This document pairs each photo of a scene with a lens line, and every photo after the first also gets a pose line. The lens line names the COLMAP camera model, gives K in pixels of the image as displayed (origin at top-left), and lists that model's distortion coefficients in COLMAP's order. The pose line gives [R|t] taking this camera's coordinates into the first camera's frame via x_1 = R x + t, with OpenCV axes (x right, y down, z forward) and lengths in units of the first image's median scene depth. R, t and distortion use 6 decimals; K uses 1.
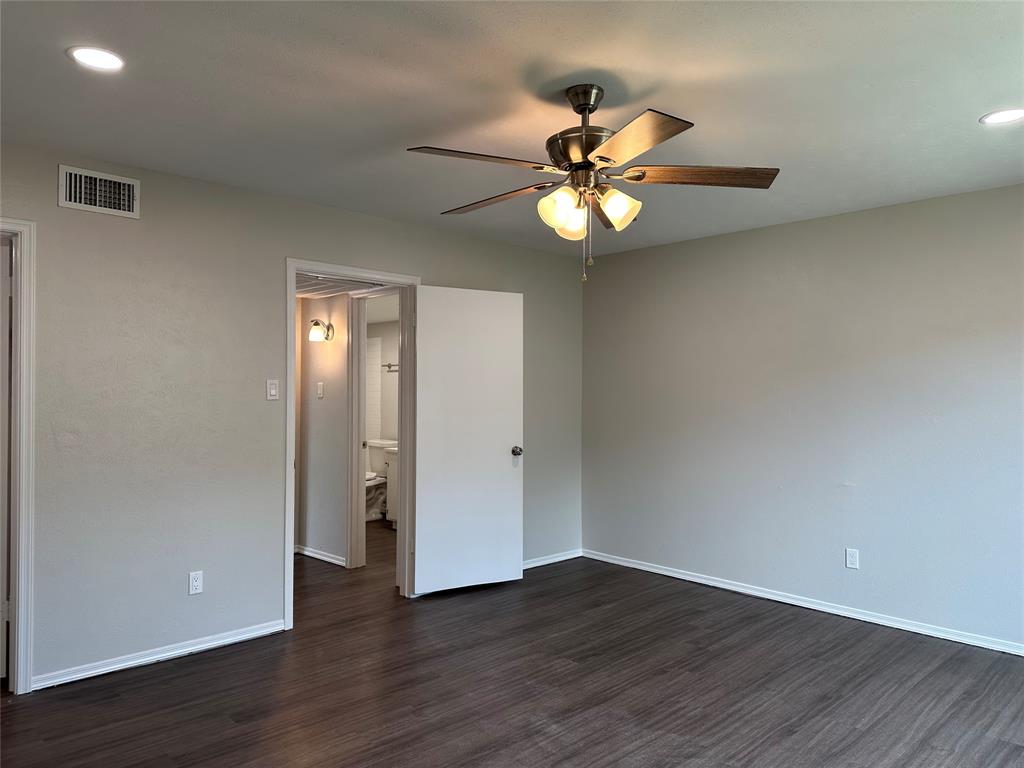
lens RADIAL K [[712.3, 0, 518.3], [0, 712.3, 387.4], [0, 0, 1]] dist [0.055195, -0.069291]
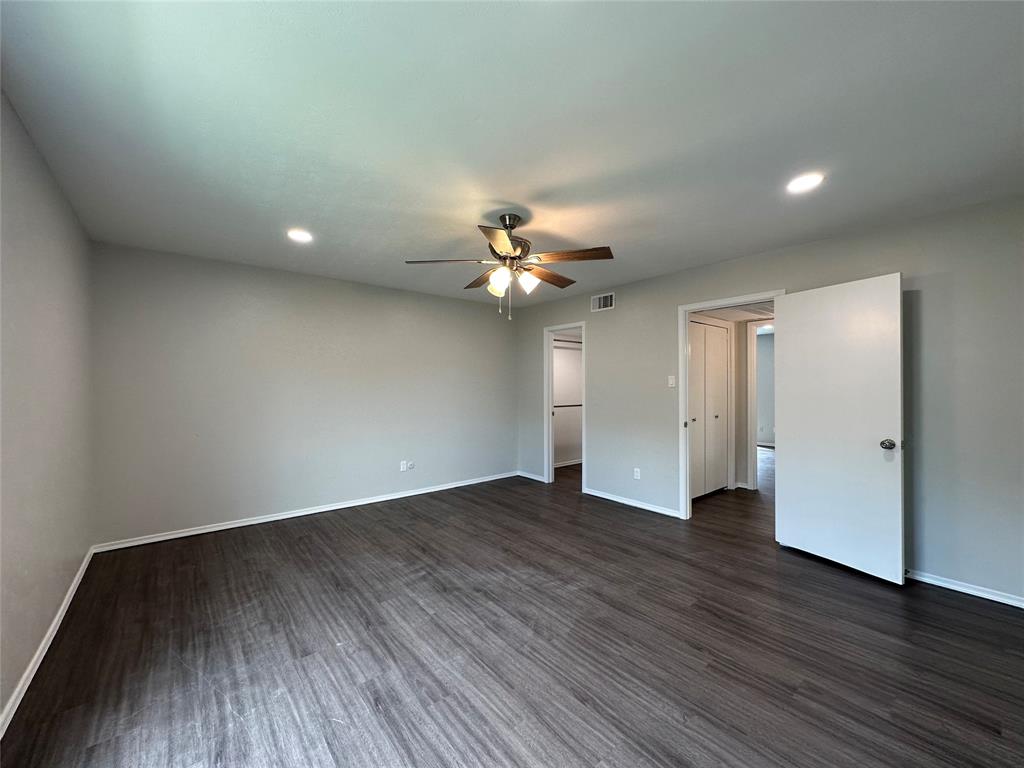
lens RADIAL K [[406.9, 0, 514.2], [0, 406.9, 382.4], [0, 0, 1]] dist [-0.005775, 0.000796]
pose [[-0.076378, -0.009596, -0.997033, 0.899488], [0.003150, 0.999946, -0.009866, 0.018734], [0.997074, -0.003894, -0.076344, 0.867677]]
